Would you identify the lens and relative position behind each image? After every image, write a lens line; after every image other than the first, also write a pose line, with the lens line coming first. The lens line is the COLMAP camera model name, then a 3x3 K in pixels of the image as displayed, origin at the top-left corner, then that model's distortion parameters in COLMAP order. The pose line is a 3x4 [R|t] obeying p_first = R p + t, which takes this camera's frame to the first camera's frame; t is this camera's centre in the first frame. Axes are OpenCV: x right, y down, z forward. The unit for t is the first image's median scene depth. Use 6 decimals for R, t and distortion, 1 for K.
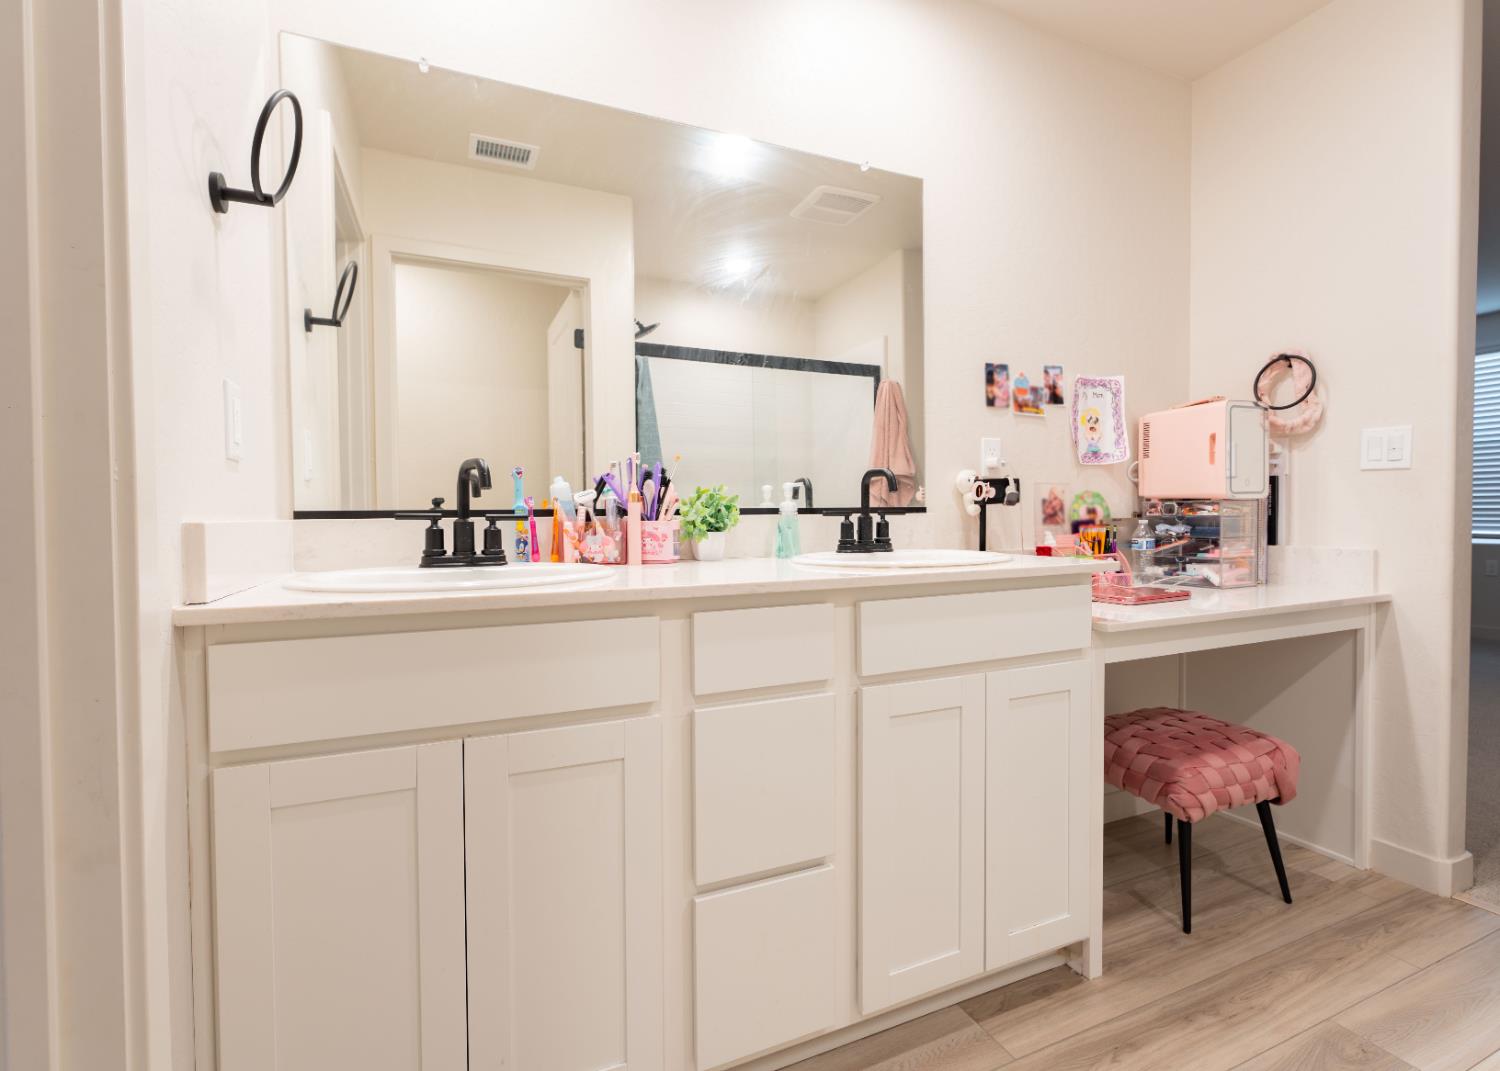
lens RADIAL K [[706.2, 0, 750.0], [0, 706.2, 548.7], [0, 0, 1]] dist [-0.002228, -0.000542]
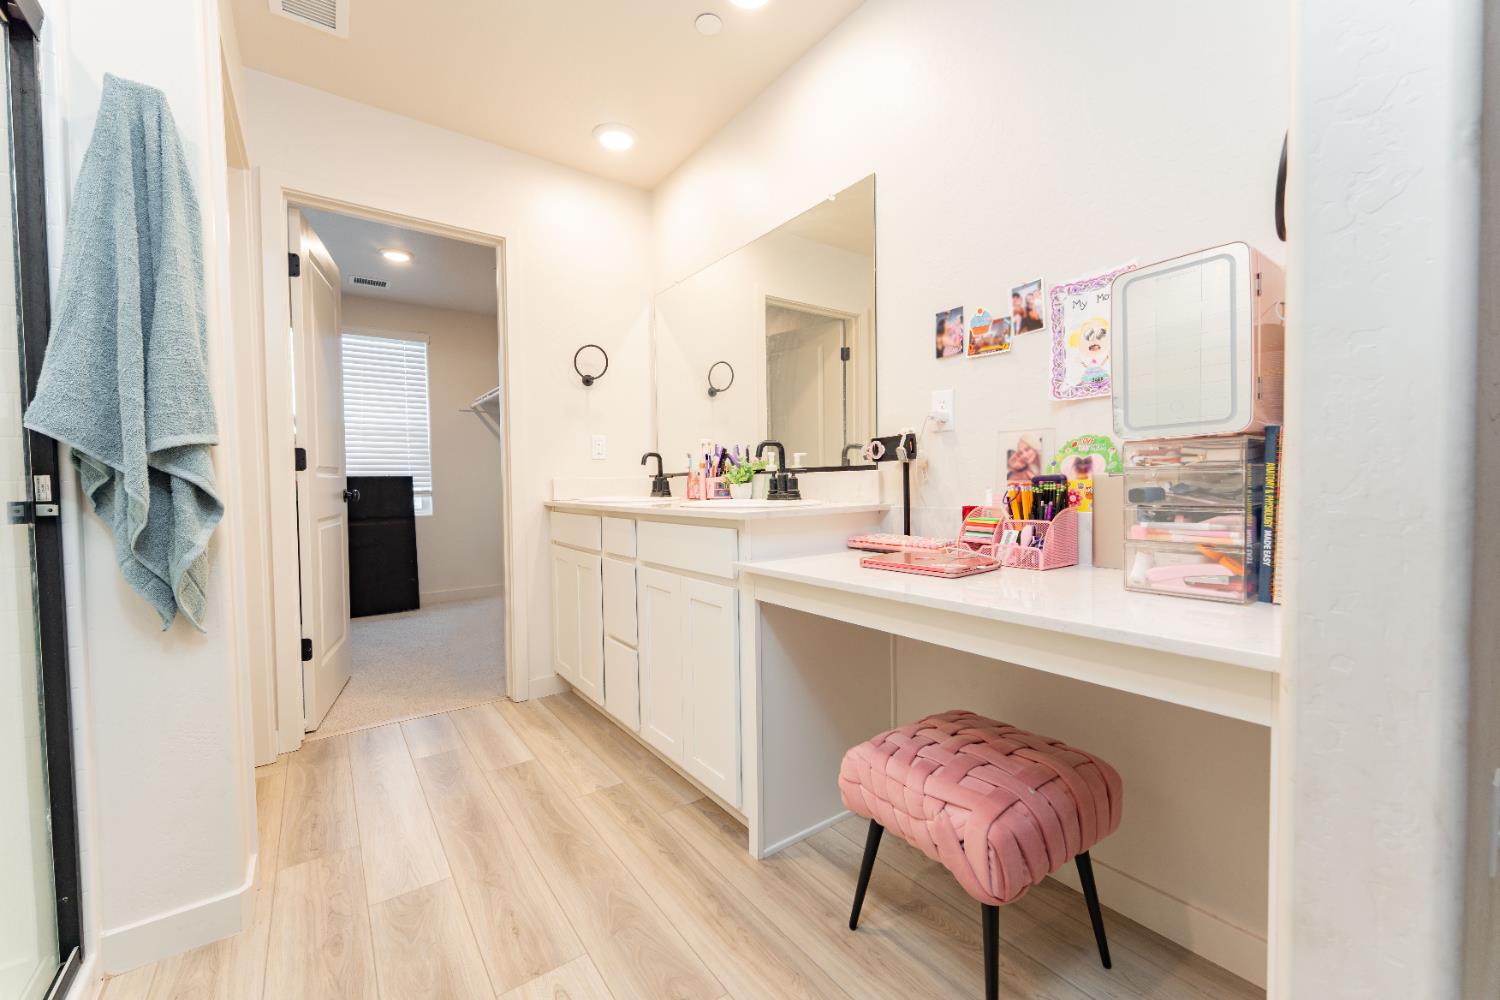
lens RADIAL K [[601.1, 0, 750.0], [0, 601.1, 500.0], [0, 0, 1]] dist [-0.000024, -0.000417]
pose [[0.203336, 0.046559, -0.978001, 1.075615], [-0.016907, 0.998887, 0.044038, -0.038585], [0.978963, 0.007580, 0.203896, 0.567438]]
